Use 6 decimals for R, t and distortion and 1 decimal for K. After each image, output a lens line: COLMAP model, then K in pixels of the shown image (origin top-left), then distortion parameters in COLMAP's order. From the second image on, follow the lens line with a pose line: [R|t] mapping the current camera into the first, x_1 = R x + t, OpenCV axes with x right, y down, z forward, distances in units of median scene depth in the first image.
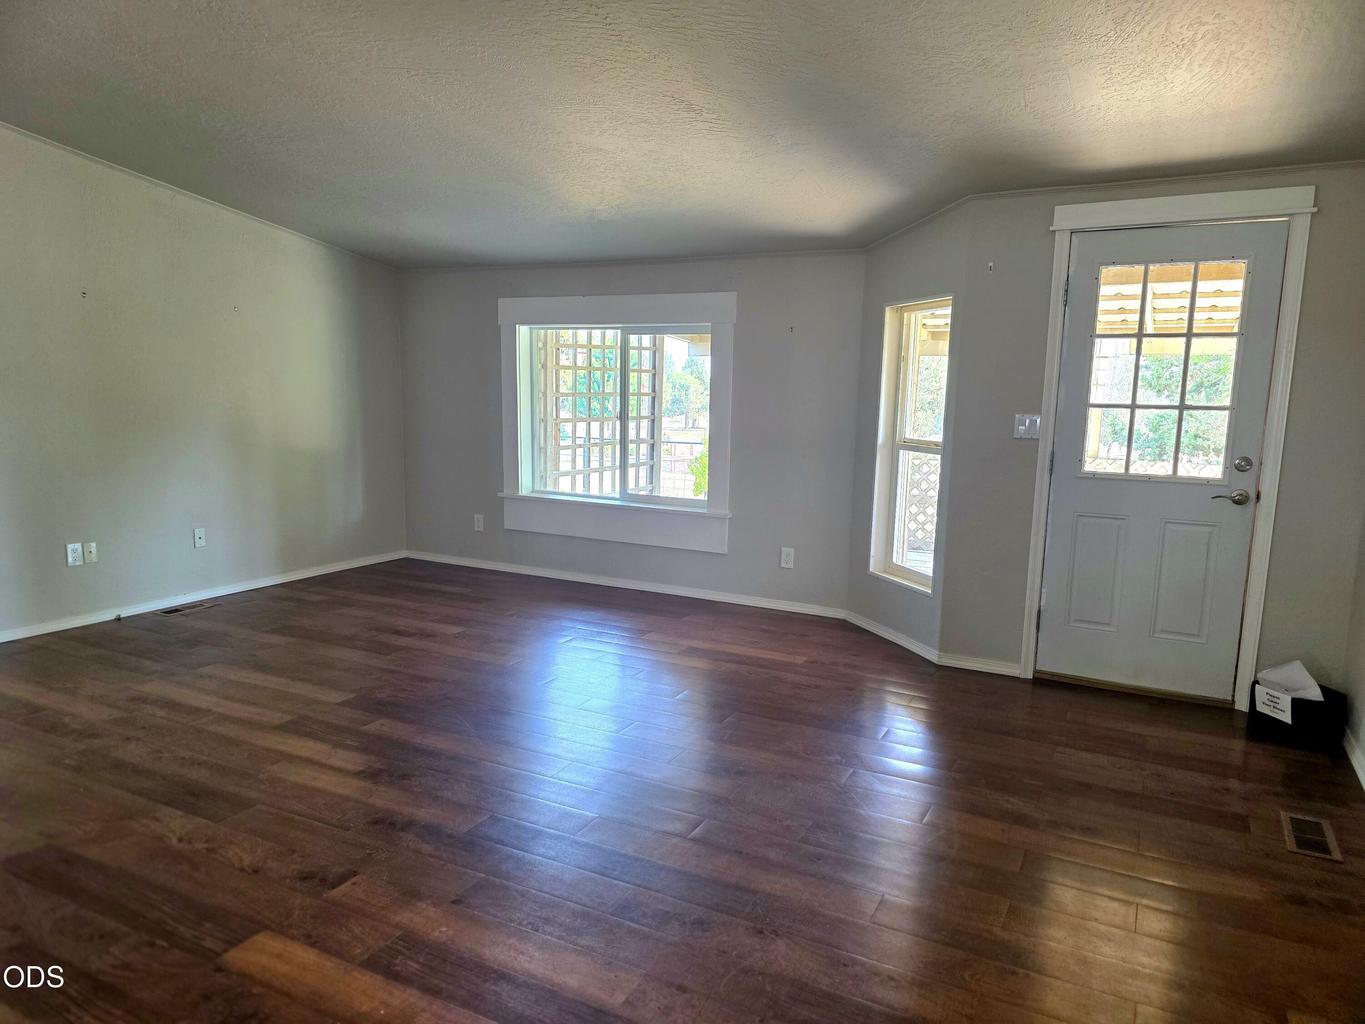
lens RADIAL K [[908.4, 0, 686.7], [0, 908.4, 542.5], [0, 0, 1]] dist [0.006887, 0.000313]
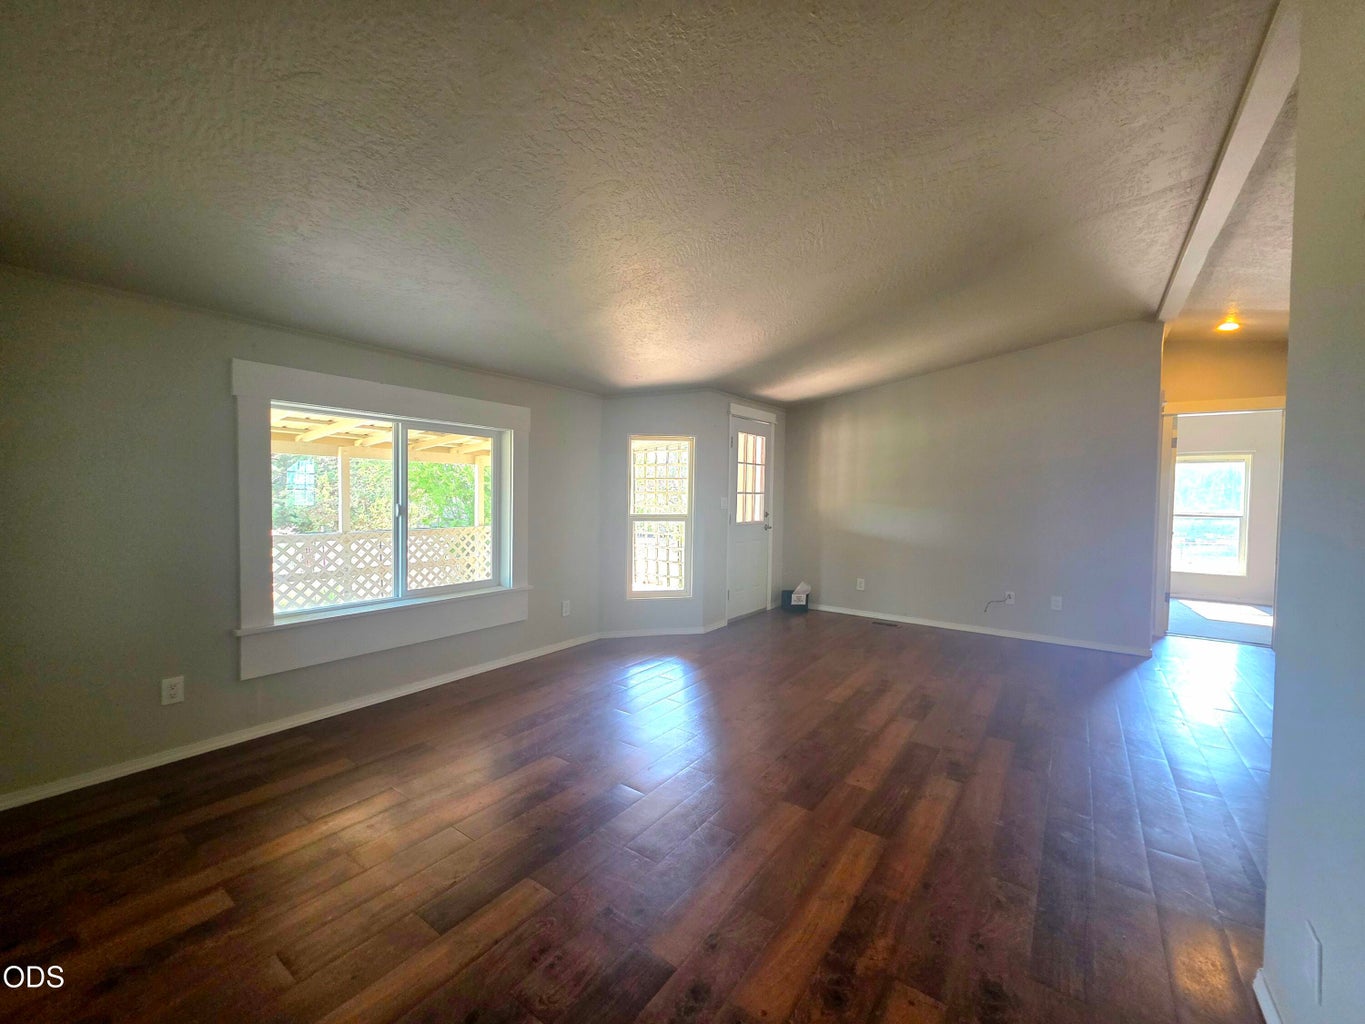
lens RADIAL K [[550.4, 0, 684.1], [0, 550.4, 507.6], [0, 0, 1]] dist [0.002136, 0.000141]
pose [[0.146312, -0.045031, 0.988213, -0.829997], [0.156930, 0.987370, 0.021758, -0.150542], [-0.976712, 0.151897, 0.151531, 0.848412]]
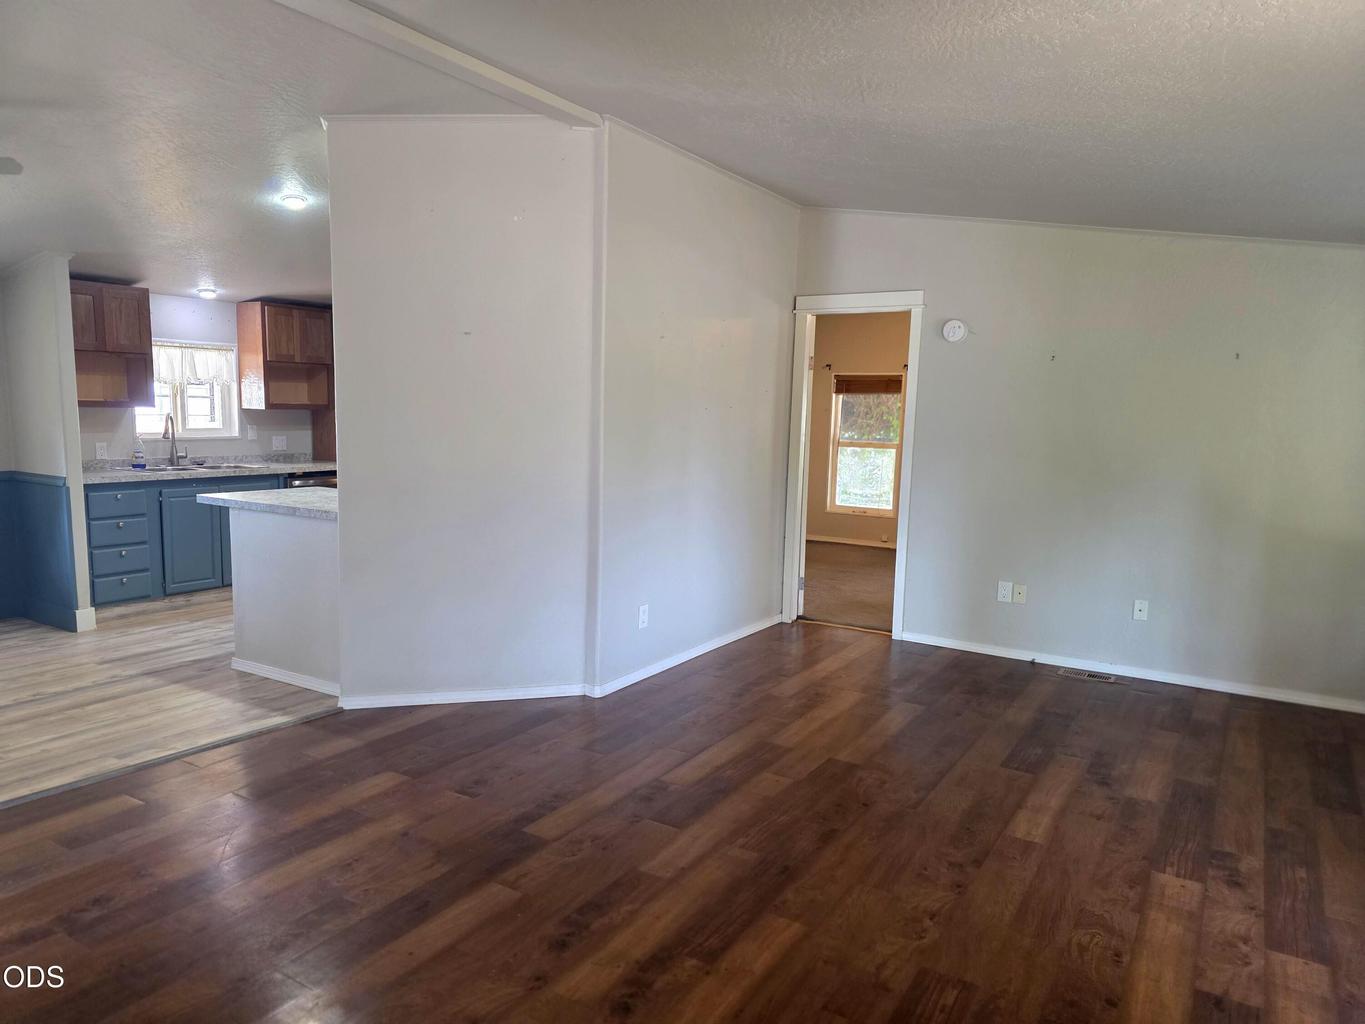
lens RADIAL K [[908.4, 0, 686.7], [0, 908.4, 542.5], [0, 0, 1]] dist [0.006887, 0.000313]
pose [[-0.072554, 0.124897, -0.989513, 0.482791], [-0.199960, 0.970162, 0.137116, -0.129543], [0.977114, 0.207812, -0.045415, 0.719515]]
